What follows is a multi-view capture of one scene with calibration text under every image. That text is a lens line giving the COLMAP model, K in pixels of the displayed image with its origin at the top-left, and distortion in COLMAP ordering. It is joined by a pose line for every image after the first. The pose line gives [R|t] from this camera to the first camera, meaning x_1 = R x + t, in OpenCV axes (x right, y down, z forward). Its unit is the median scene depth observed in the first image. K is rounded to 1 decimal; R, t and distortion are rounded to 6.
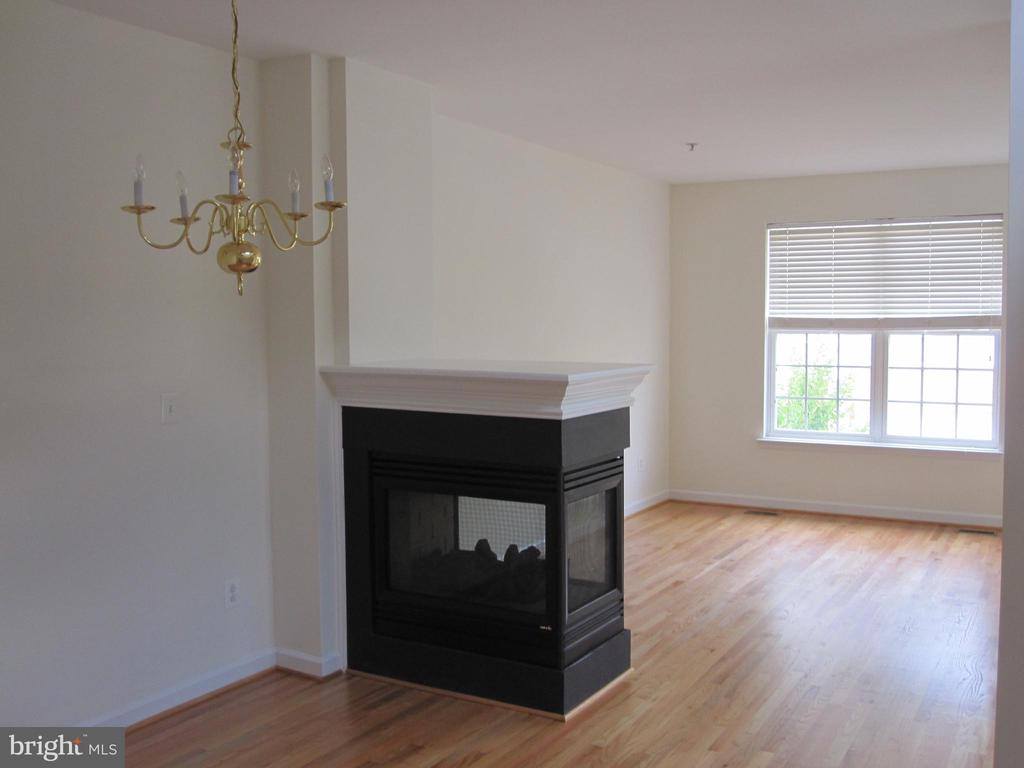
lens RADIAL K [[1009.1, 0, 499.2], [0, 1009.1, 384.3], [0, 0, 1]] dist [-0.077548, 0.016272]
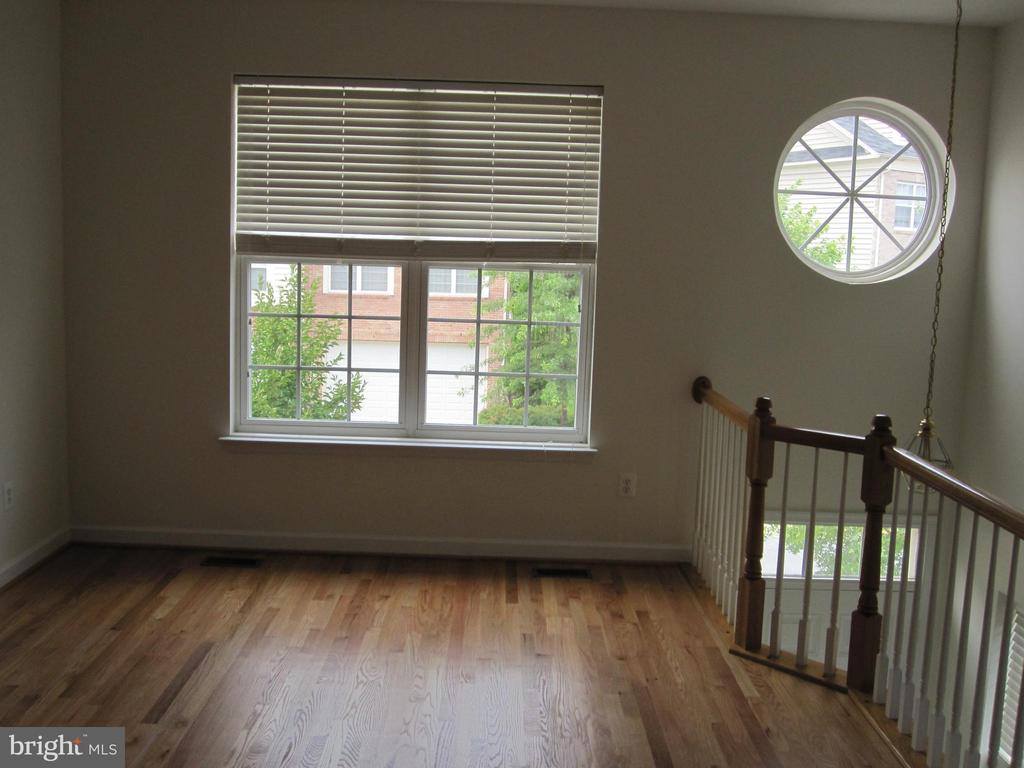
lens RADIAL K [[1009.1, 0, 499.2], [0, 1009.1, 384.3], [0, 0, 1]] dist [-0.077548, 0.016272]
pose [[0.862334, -0.031485, 0.505360, 0.102650], [-0.004108, 0.997597, 0.069163, -0.020273], [-0.506323, -0.061718, 0.860132, 0.416983]]
